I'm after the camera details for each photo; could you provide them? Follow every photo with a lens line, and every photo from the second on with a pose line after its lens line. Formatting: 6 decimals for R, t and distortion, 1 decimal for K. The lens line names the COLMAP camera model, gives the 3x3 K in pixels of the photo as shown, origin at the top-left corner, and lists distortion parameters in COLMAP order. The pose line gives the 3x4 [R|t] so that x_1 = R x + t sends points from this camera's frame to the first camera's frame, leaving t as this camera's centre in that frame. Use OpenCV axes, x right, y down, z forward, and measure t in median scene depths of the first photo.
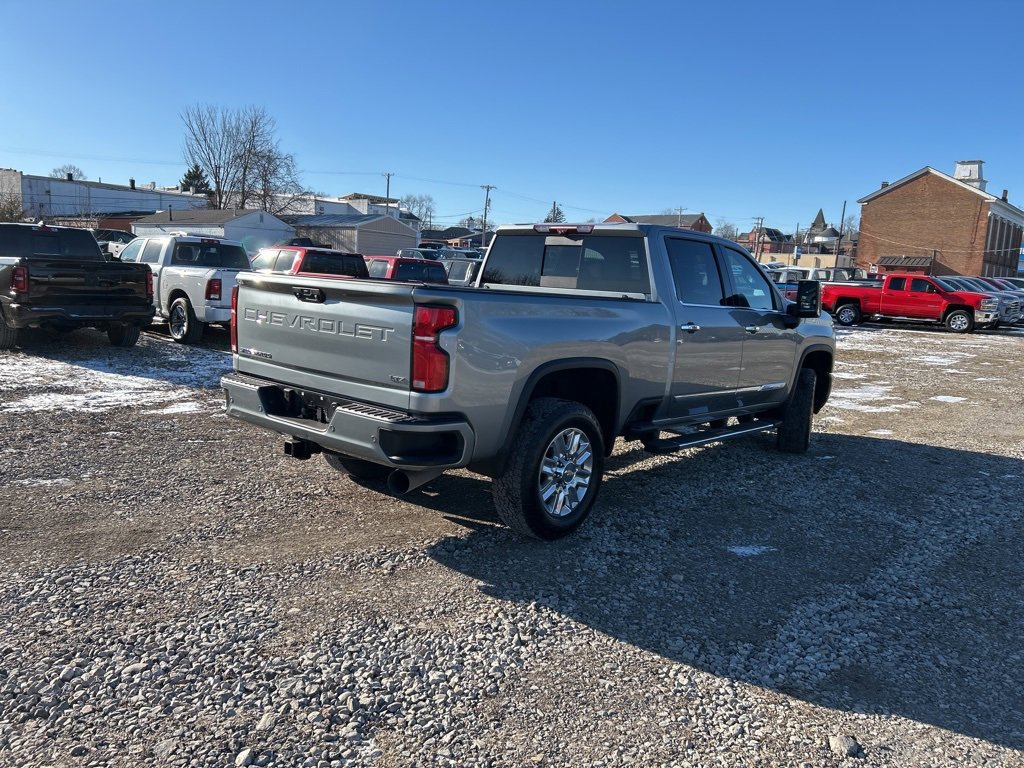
lens RADIAL K [[766.7, 0, 508.1], [0, 766.7, 377.3], [0, 0, 1]] dist [0.054911, -0.052848]
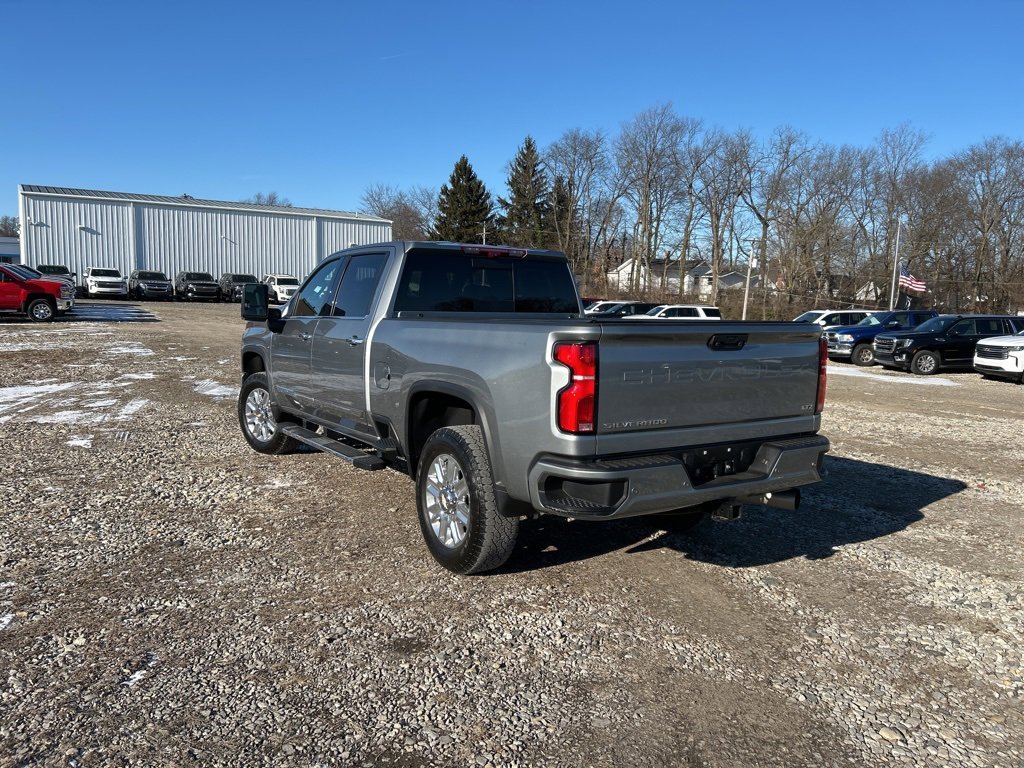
lens RADIAL K [[766.7, 0, 508.1], [0, 766.7, 377.3], [0, 0, 1]] dist [0.054911, -0.052848]
pose [[0.273168, -0.141847, 0.951451, -1.002538], [0.114710, 0.986815, 0.114185, -0.164895], [-0.955103, 0.077949, 0.285837, 0.824267]]
